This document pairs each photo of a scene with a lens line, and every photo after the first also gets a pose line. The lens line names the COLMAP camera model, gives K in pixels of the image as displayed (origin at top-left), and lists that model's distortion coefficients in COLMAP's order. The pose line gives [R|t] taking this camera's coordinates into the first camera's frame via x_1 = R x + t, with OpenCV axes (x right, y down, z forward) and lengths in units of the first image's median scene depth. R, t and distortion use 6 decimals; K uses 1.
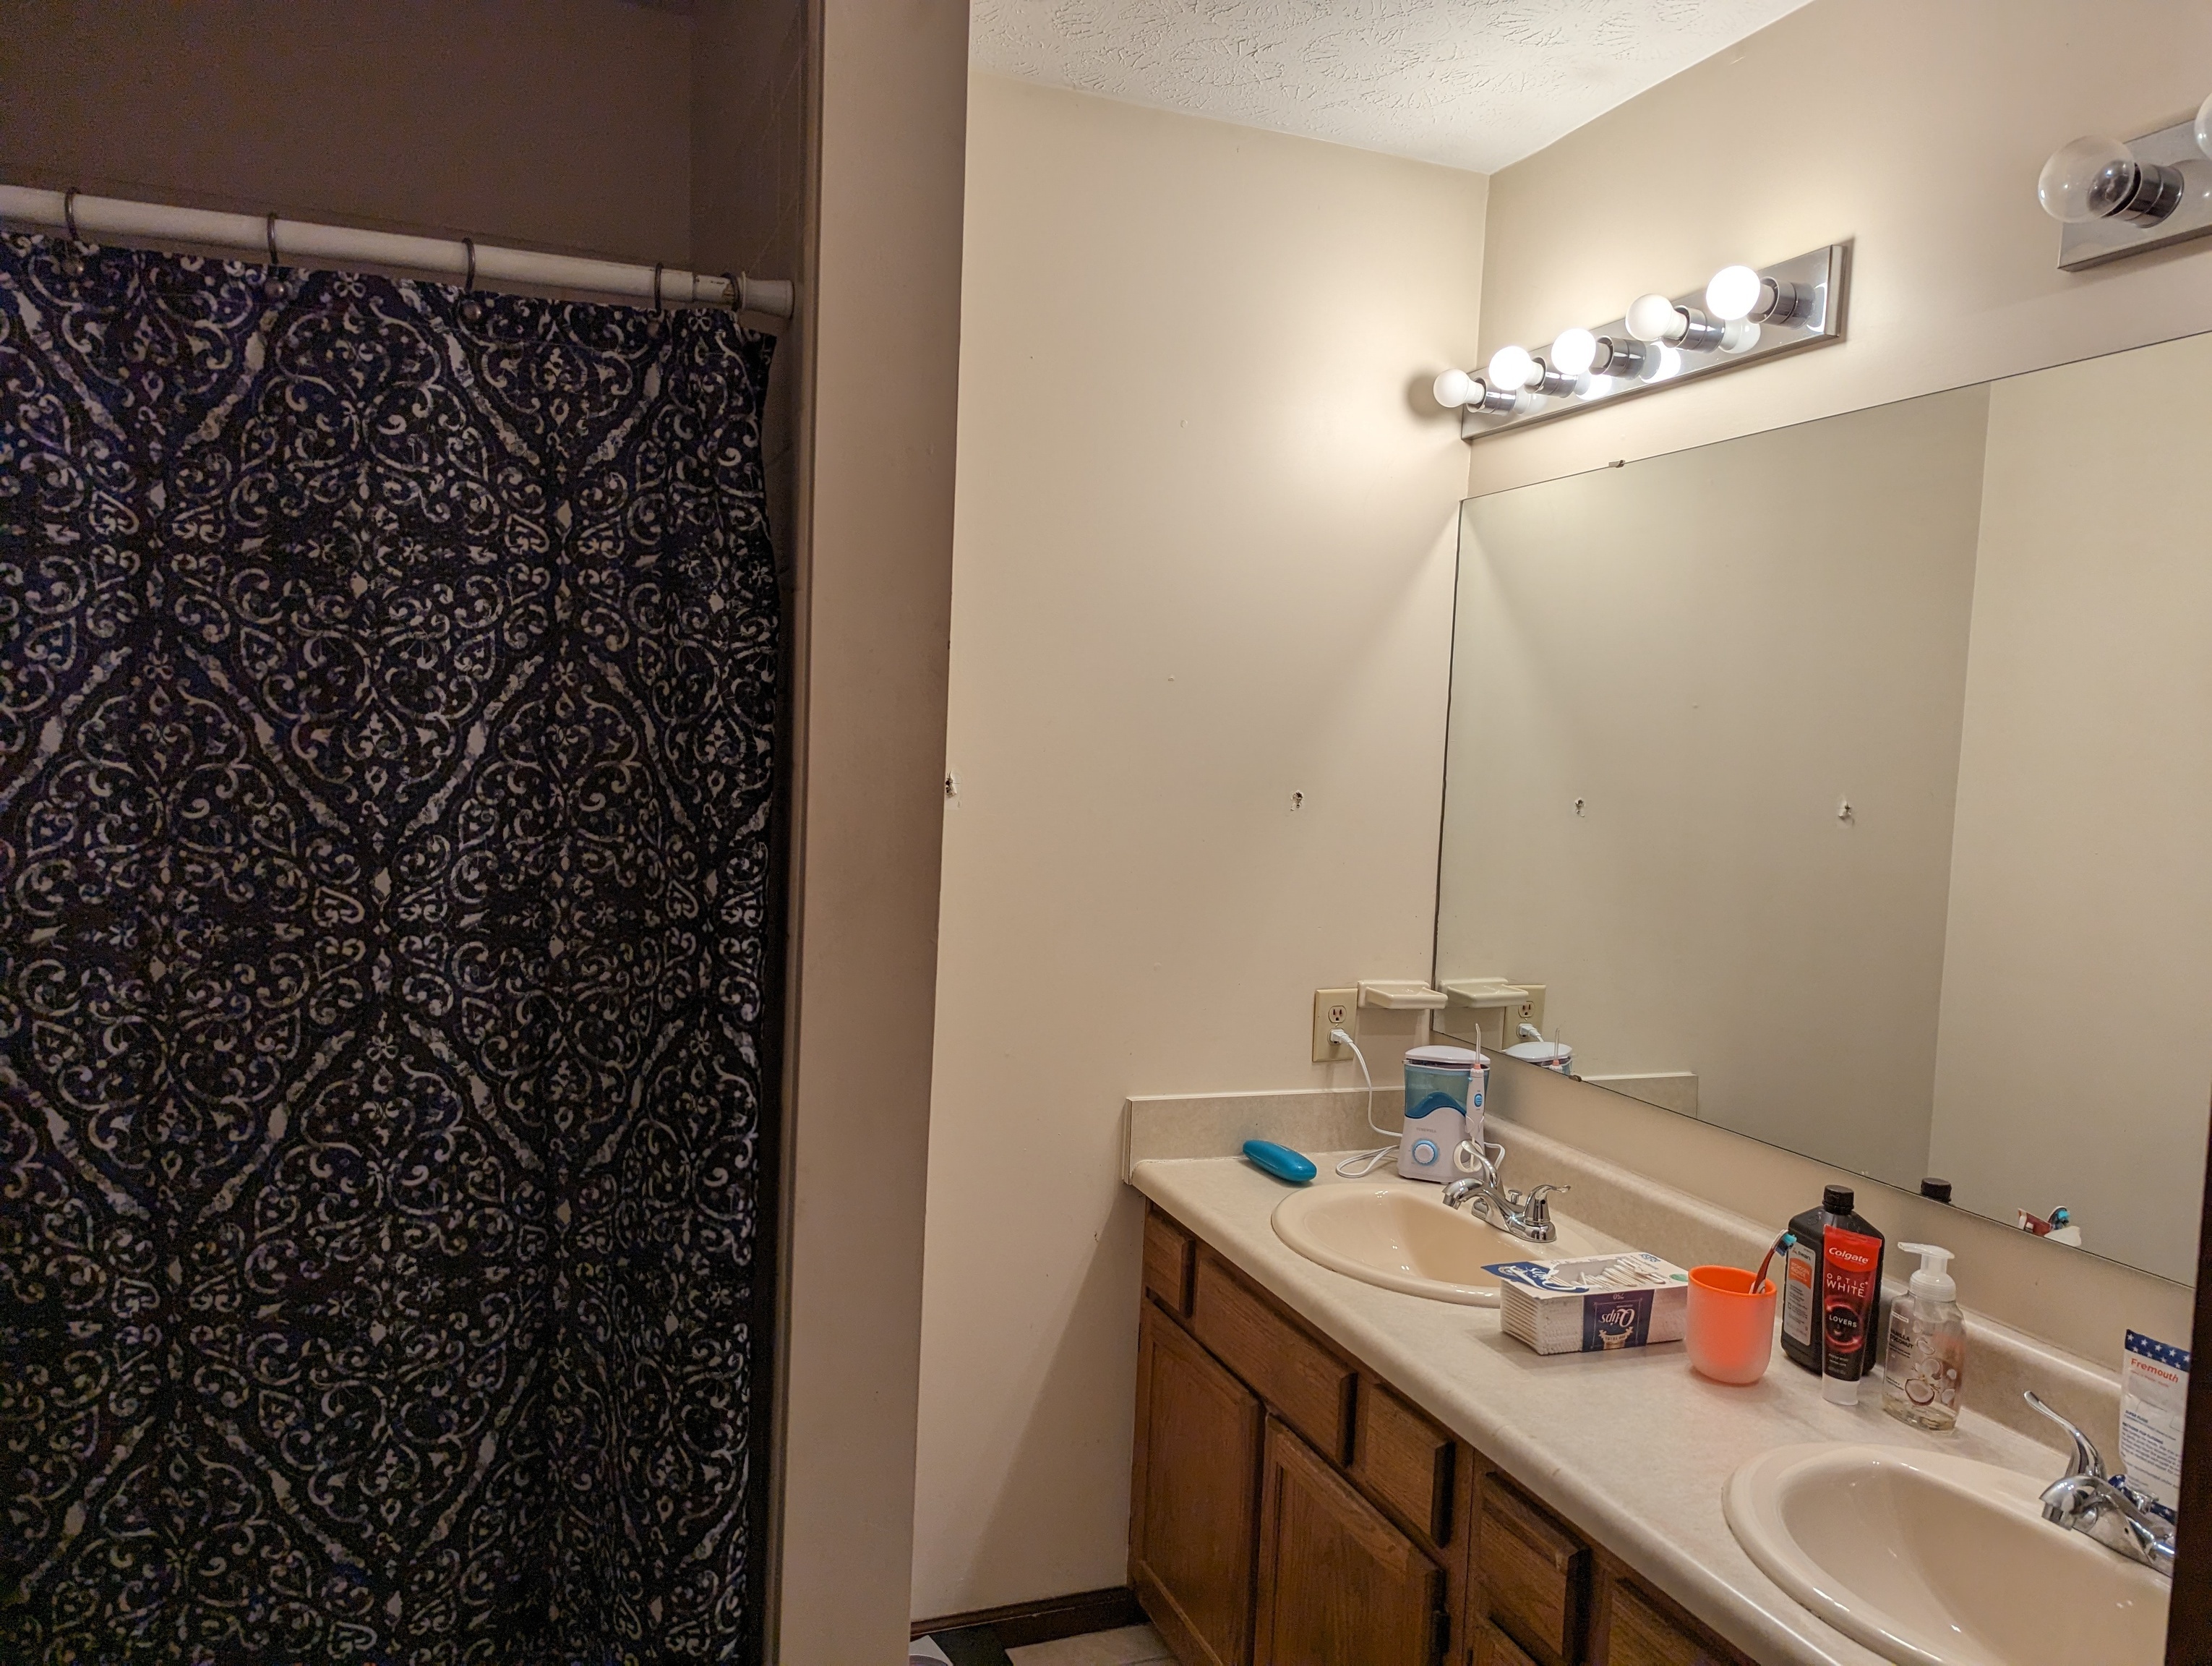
lens RADIAL K [[1571.7, 0, 1105.3], [0, 1571.7, 841.6], [0, 0, 1]] dist [0.046267, -0.031200]
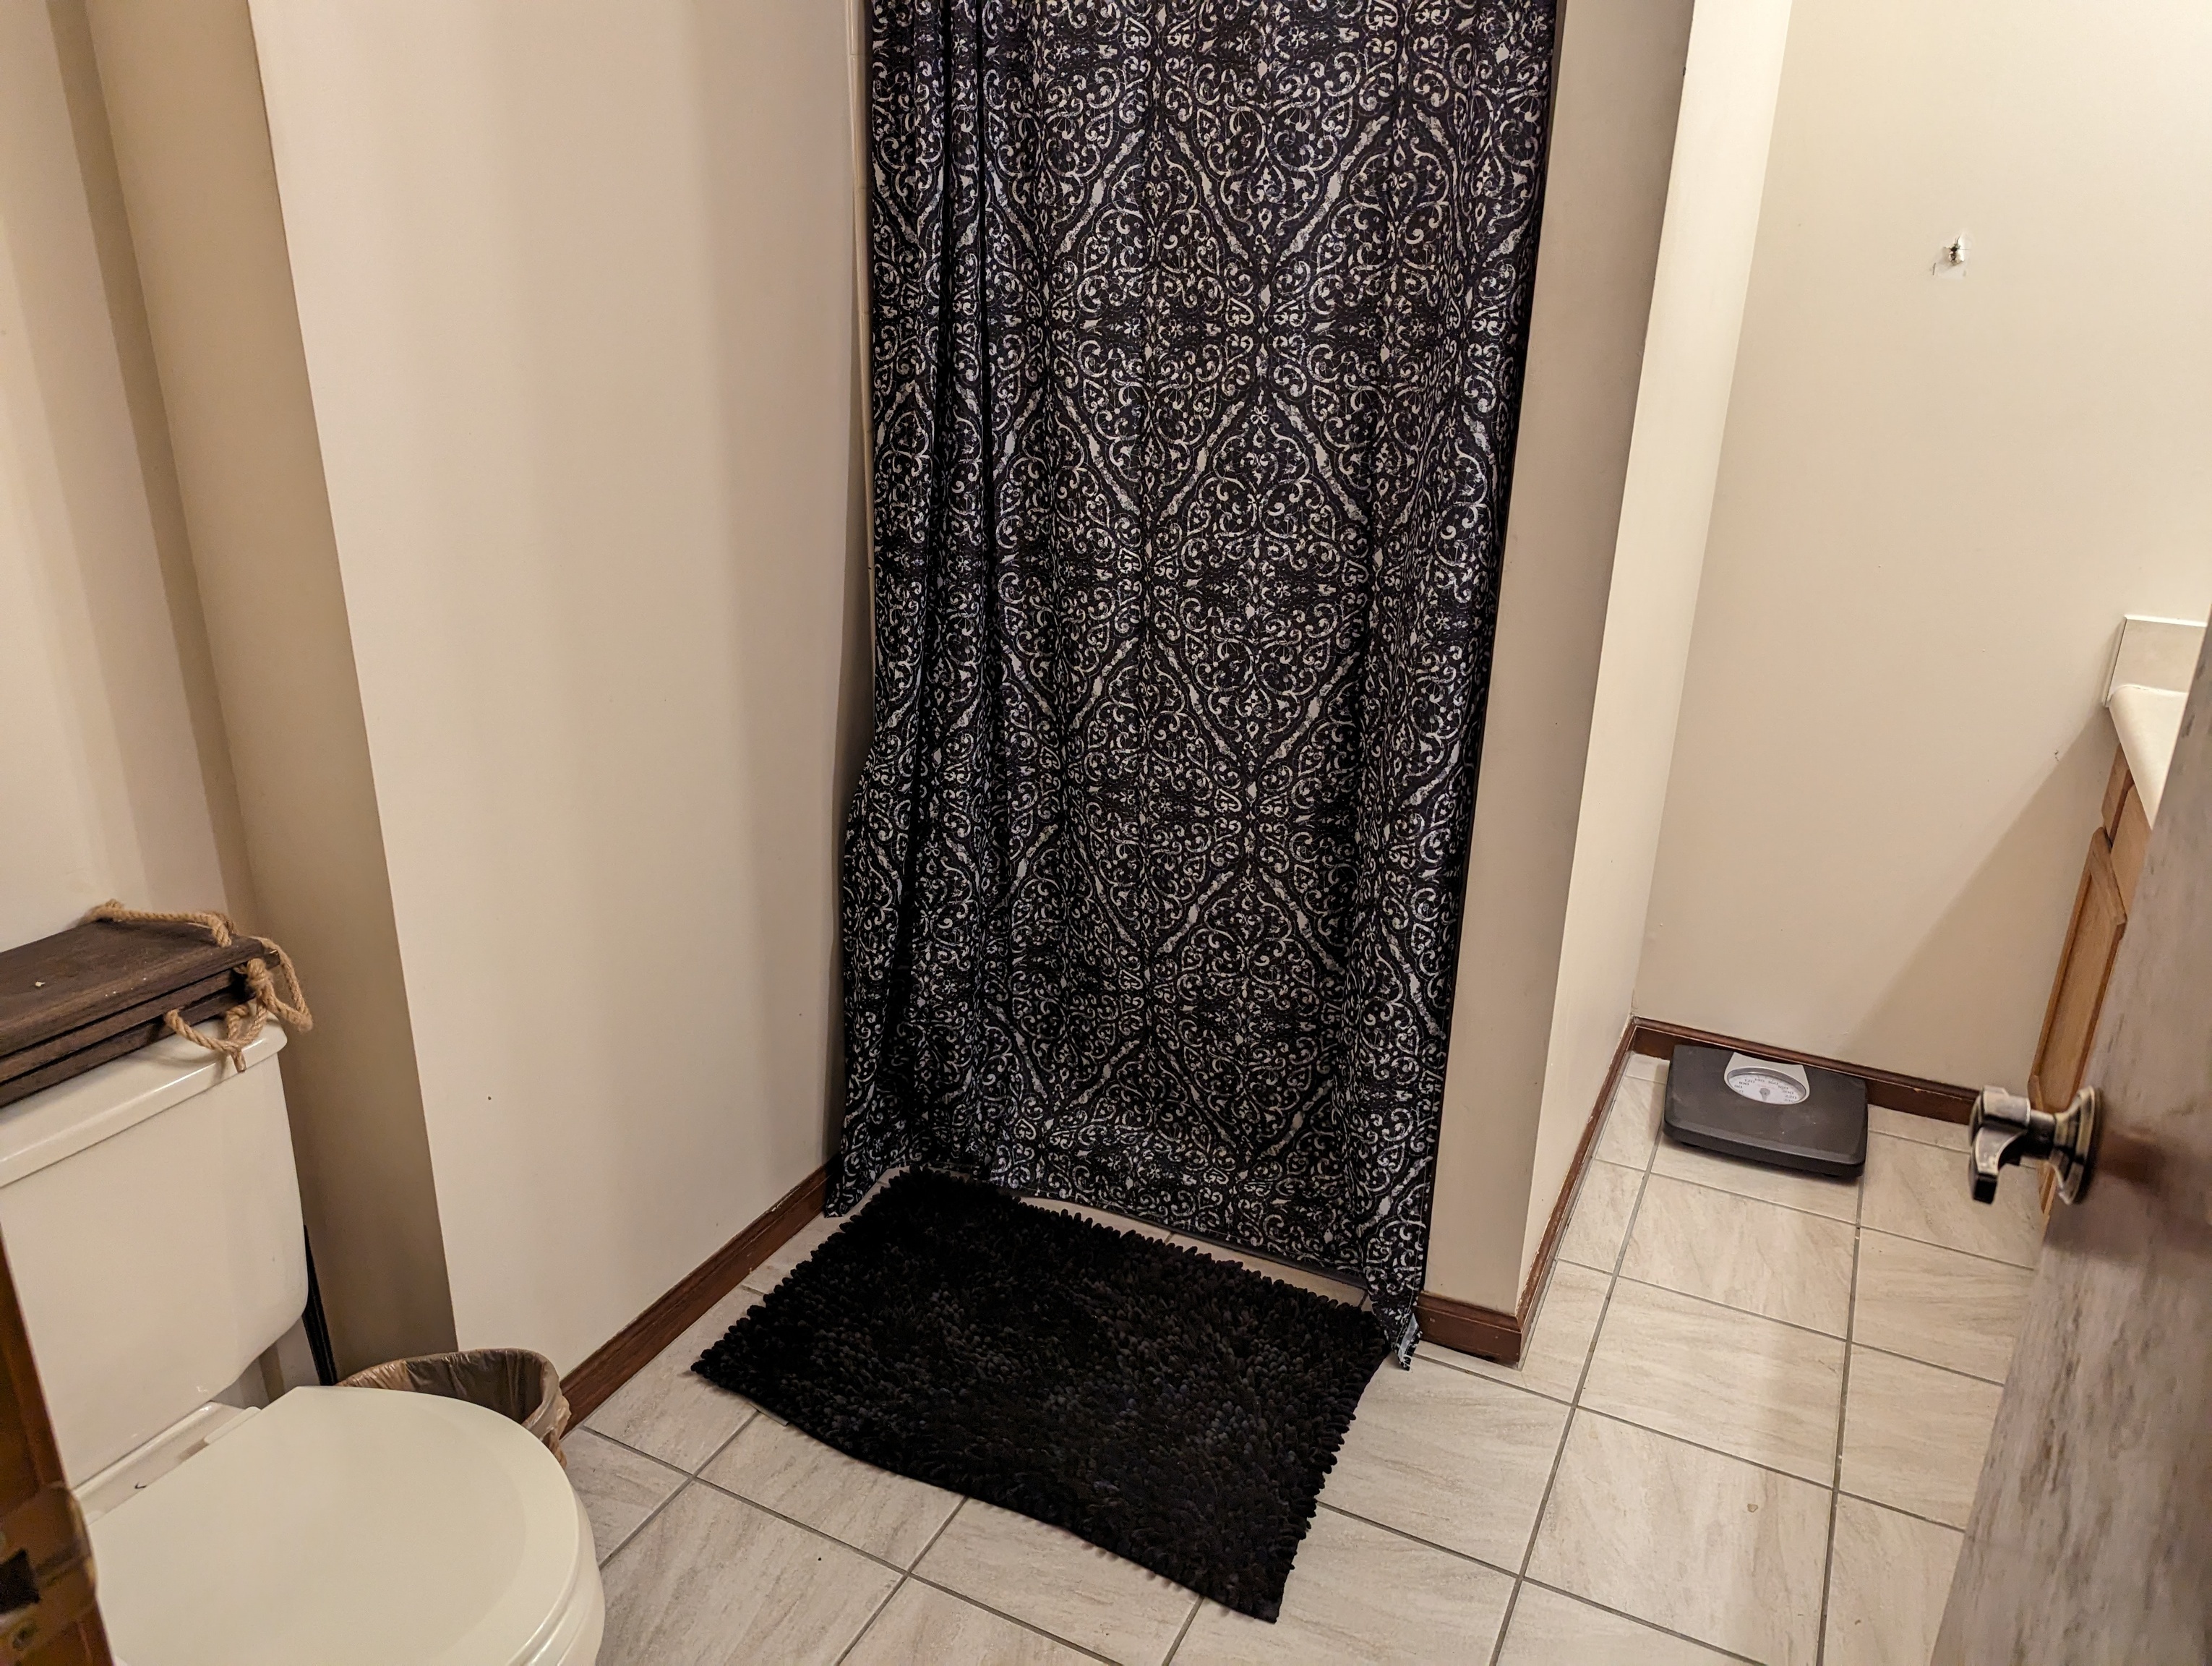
lens RADIAL K [[1571.7, 0, 1104.5], [0, 1571.7, 823.2], [0, 0, 1]] dist [0.046267, -0.031200]
pose [[0.683218, 0.229754, -0.693128, 0.533624], [-0.043280, 0.960284, 0.275648, 0.094011], [0.728931, -0.158329, 0.666027, -0.135553]]
